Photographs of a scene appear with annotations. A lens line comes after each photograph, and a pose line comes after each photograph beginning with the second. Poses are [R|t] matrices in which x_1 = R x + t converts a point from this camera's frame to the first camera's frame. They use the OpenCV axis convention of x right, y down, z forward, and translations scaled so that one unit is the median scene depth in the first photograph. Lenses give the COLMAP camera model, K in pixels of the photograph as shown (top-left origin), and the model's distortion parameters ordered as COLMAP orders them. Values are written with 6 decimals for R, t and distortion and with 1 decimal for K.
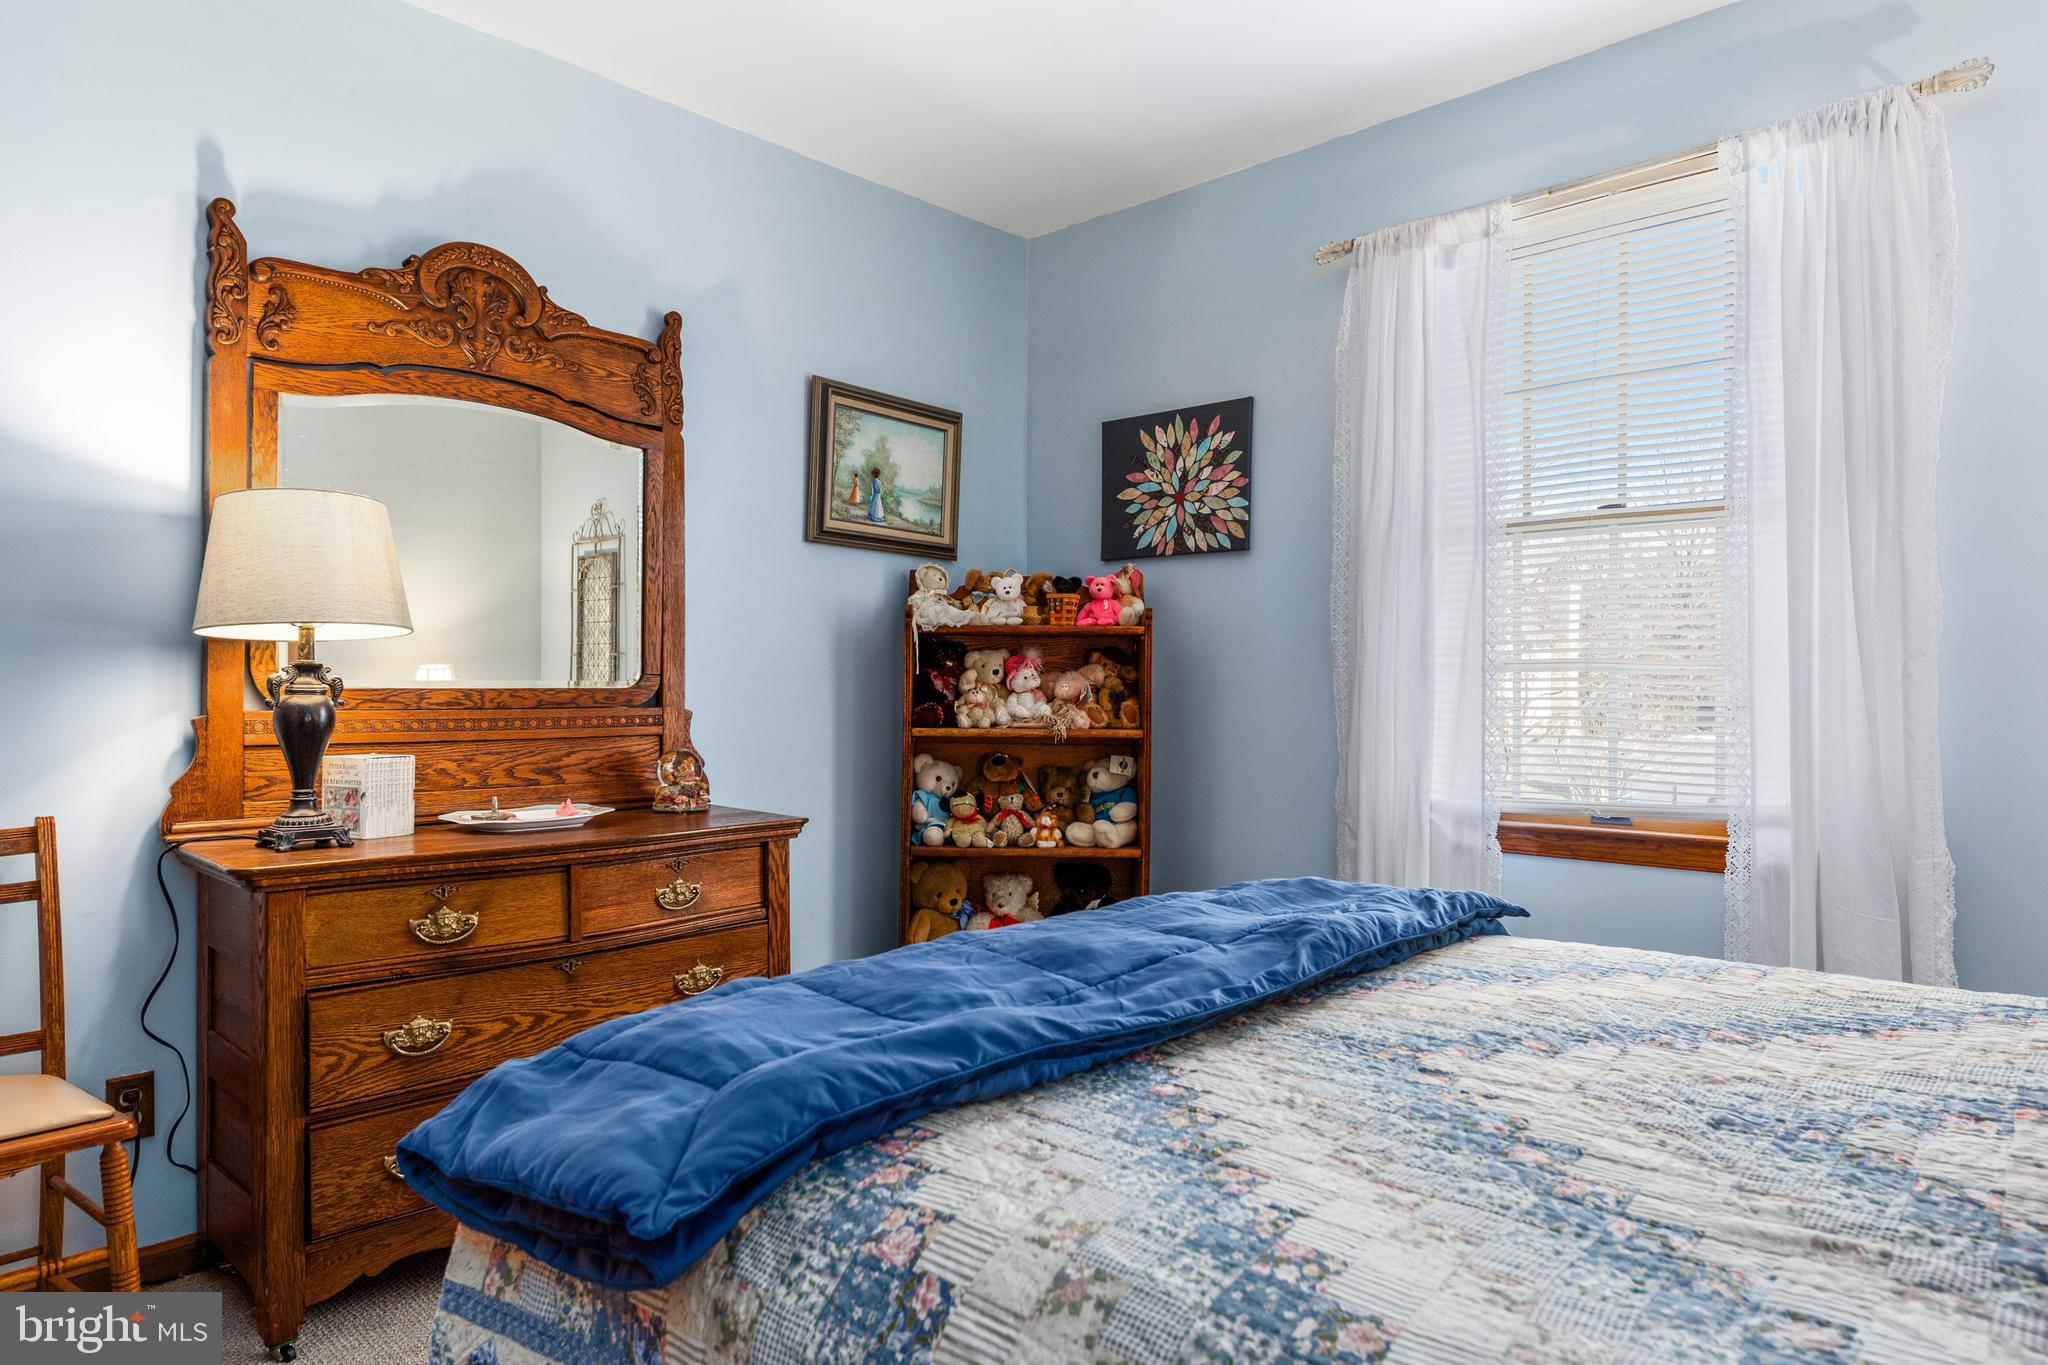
lens RADIAL K [[1278.8, 0, 1037.8], [0, 1278.8, 684.5], [0, 0, 1]] dist [0.002027, 0.001229]
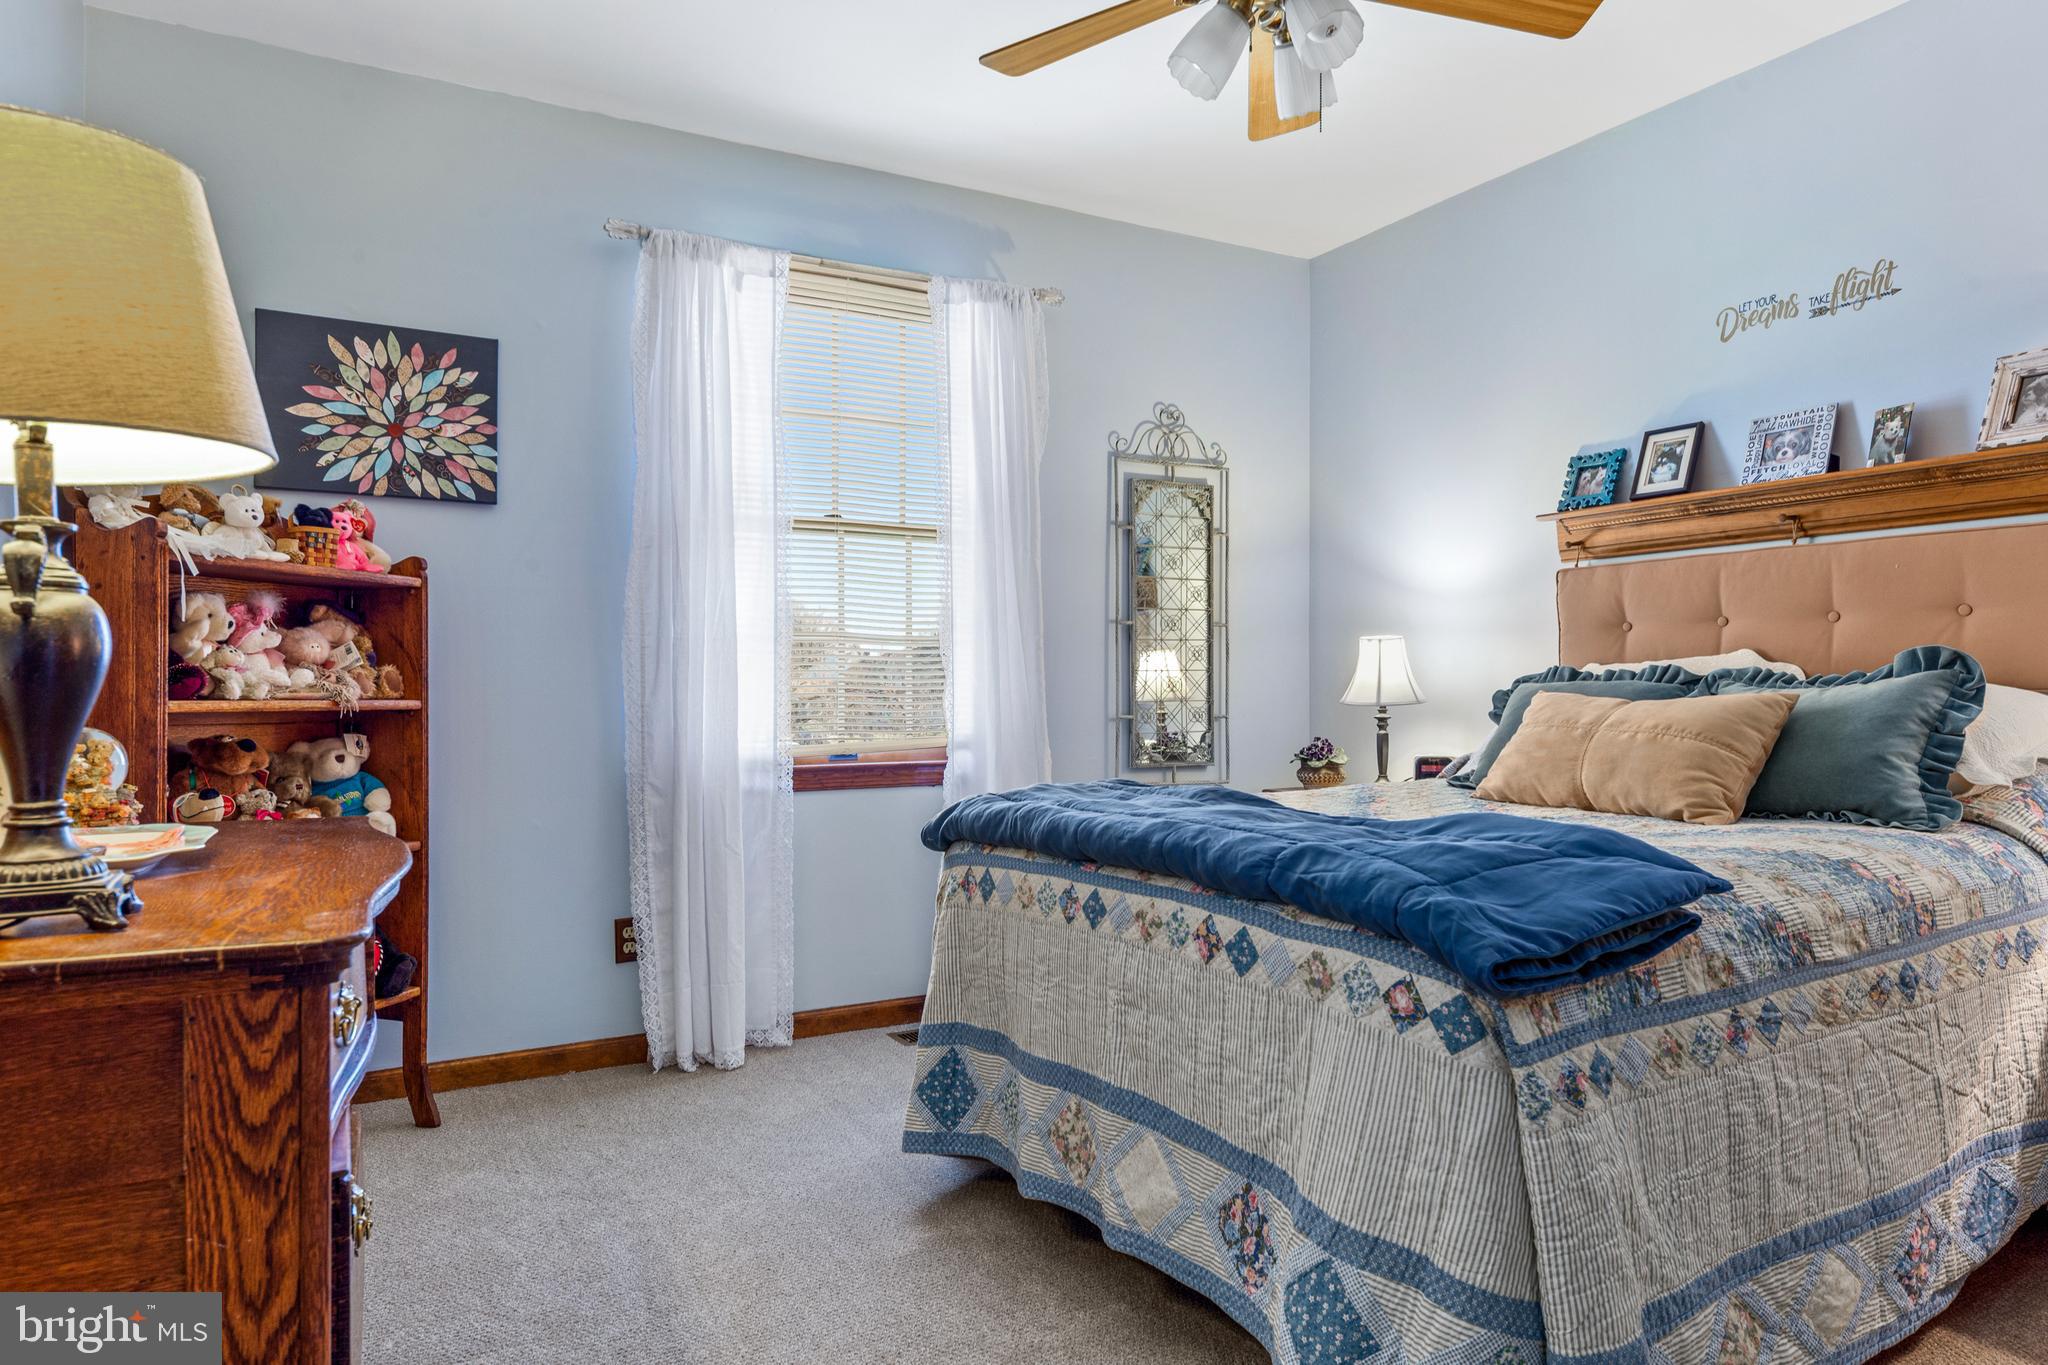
lens RADIAL K [[1278.8, 0, 1037.8], [0, 1278.8, 684.5], [0, 0, 1]] dist [0.002027, 0.001229]
pose [[0.289601, 0.001490, 0.957146, -0.592986], [0.004959, 0.999983, -0.003057, 0.029013], [-0.957135, 0.005632, 0.289588, 0.348919]]
